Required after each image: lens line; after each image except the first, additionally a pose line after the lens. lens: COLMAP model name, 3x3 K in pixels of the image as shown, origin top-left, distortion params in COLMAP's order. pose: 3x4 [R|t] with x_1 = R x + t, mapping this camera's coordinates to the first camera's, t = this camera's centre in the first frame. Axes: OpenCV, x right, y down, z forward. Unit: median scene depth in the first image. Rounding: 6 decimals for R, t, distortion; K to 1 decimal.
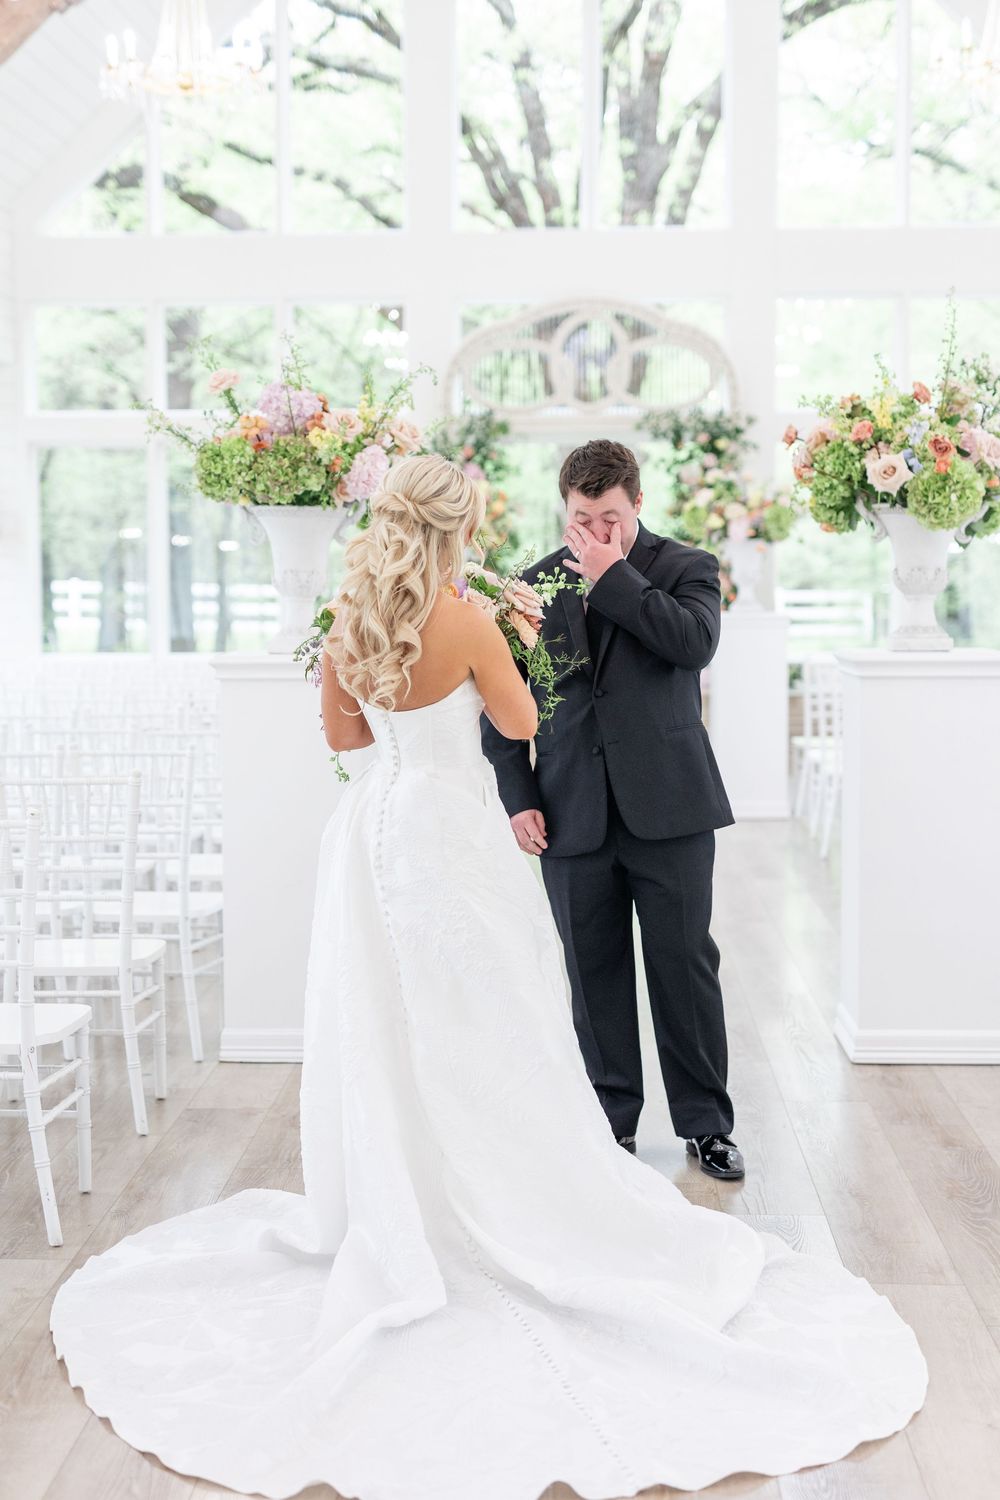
lens RADIAL K [[2055.8, 0, 494.7], [0, 2055.8, 684.7], [0, 0, 1]] dist [0.023133, -0.003181]
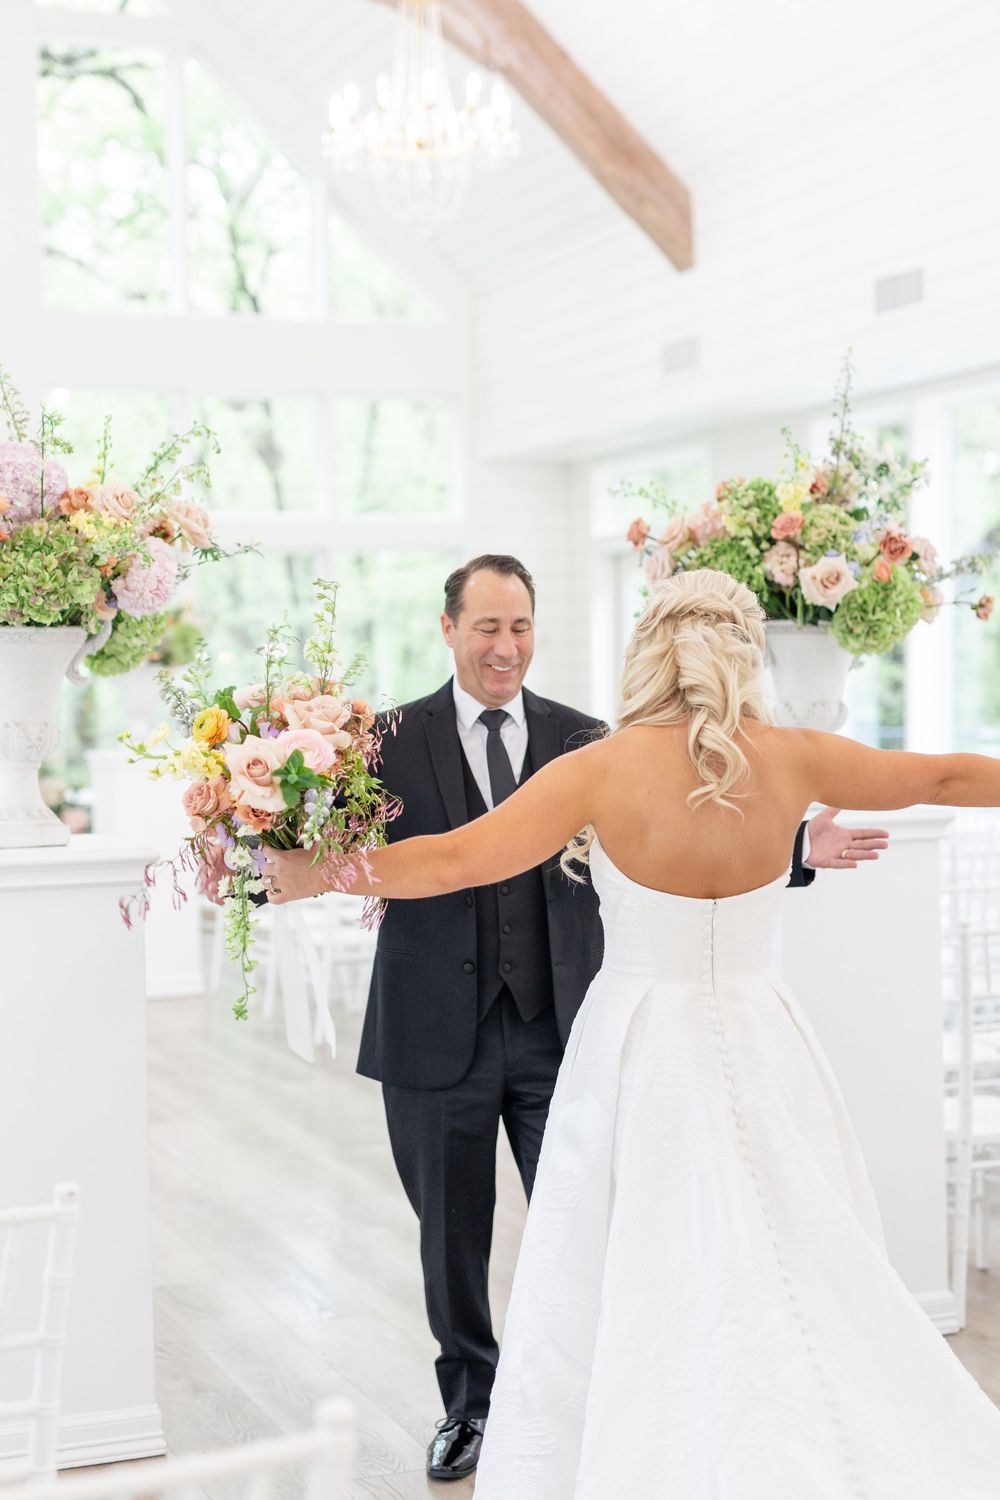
lens RADIAL K [[2188.4, 0, 454.3], [0, 2188.4, 682.3], [0, 0, 1]] dist [0.002243, 0.058259]
pose [[0.918780, -0.014370, 0.394509, -0.117111], [0.037803, 0.997947, -0.051690, -0.012575], [-0.392956, 0.062405, 0.917437, 0.138013]]
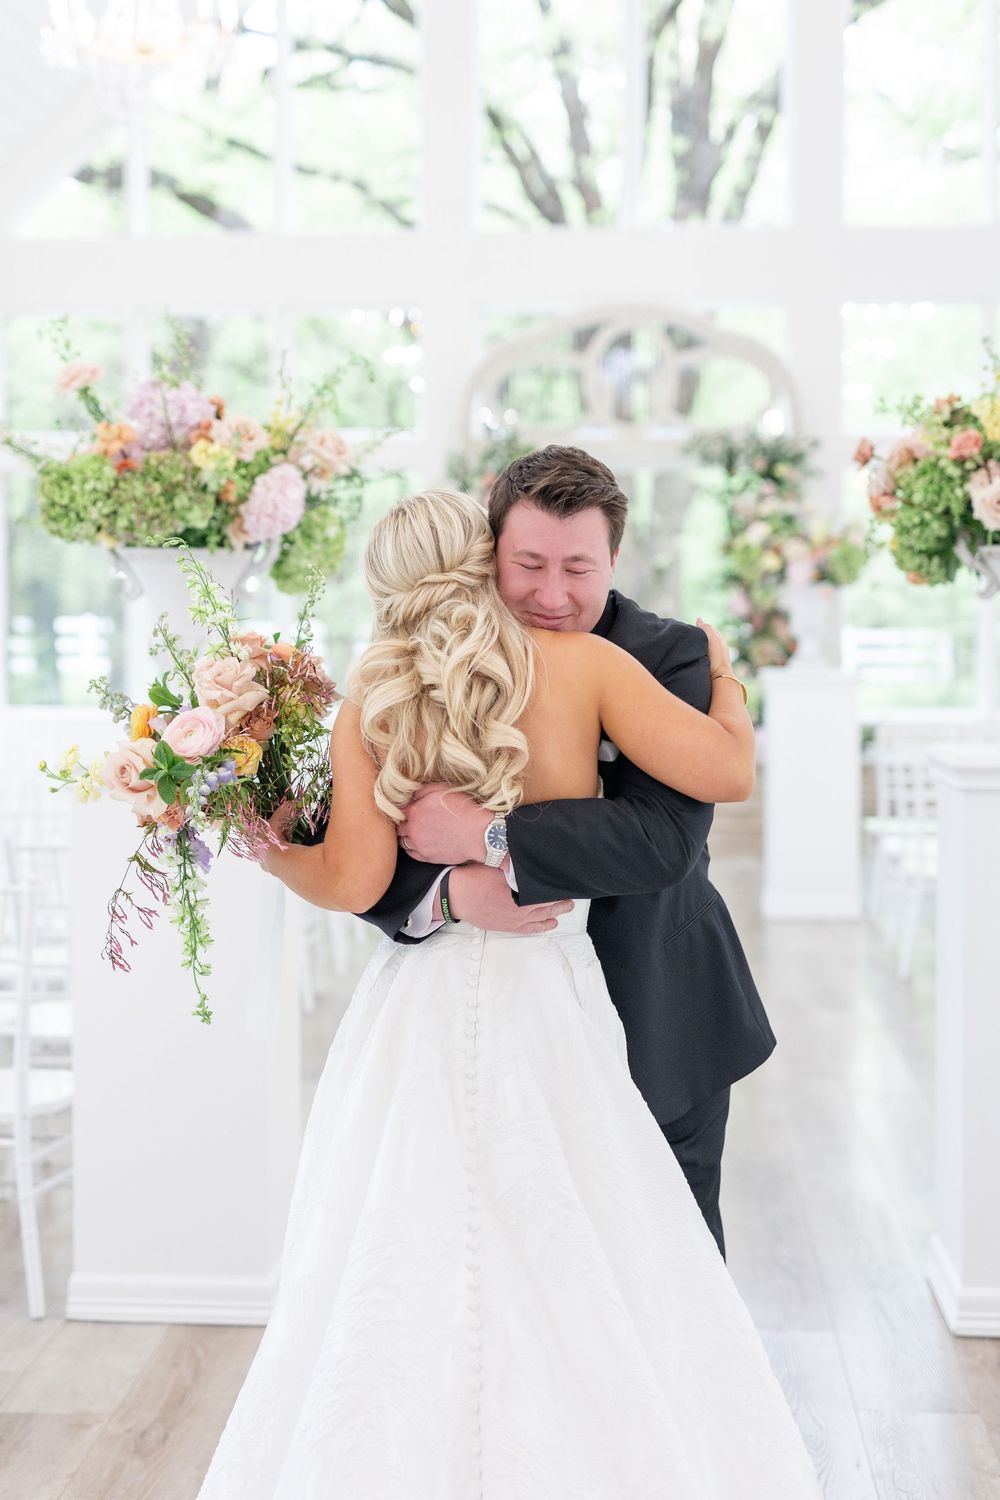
lens RADIAL K [[2211.2, 0, 449.7], [0, 2211.2, 644.8], [0, 0, 1]] dist [0.003022, 0.006817]
pose [[0.999150, 0.003213, -0.041090, 0.014612], [-0.004799, 0.999245, -0.038562, -0.010885], [0.040935, 0.038727, 0.998411, 0.105955]]
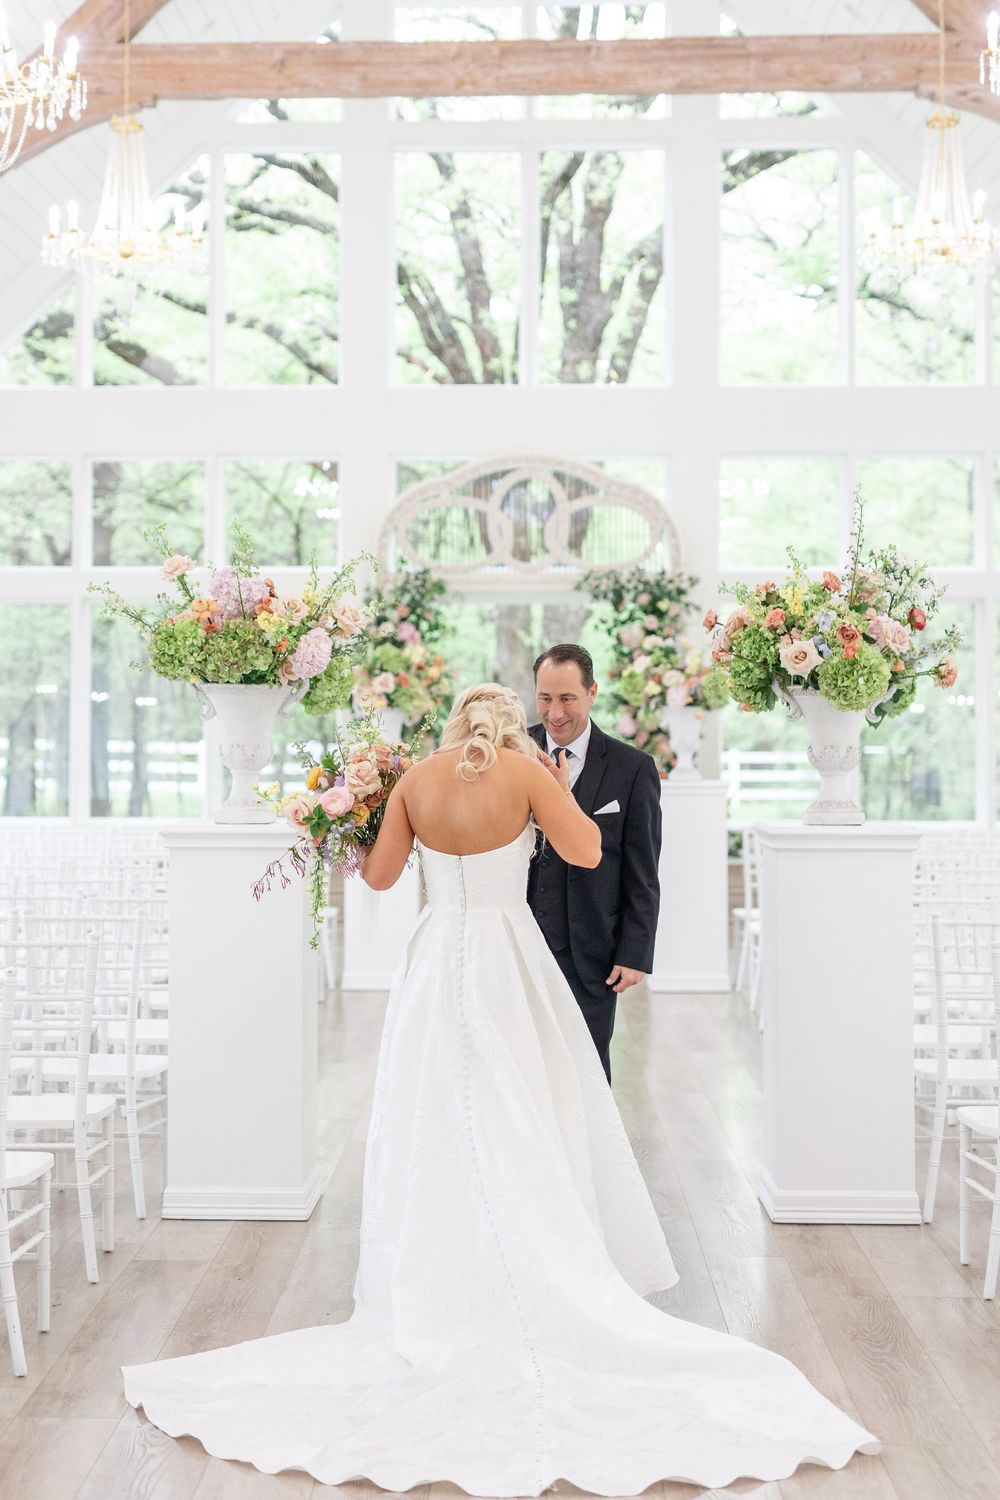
lens RADIAL K [[2211.2, 0, 449.7], [0, 2211.2, 644.8], [0, 0, 1]] dist [0.003022, 0.006817]
pose [[0.999937, 0.006468, 0.009152, -0.000451], [-0.005592, 0.995675, -0.092734, -0.000946], [-0.009712, 0.092677, 0.995649, -0.063946]]
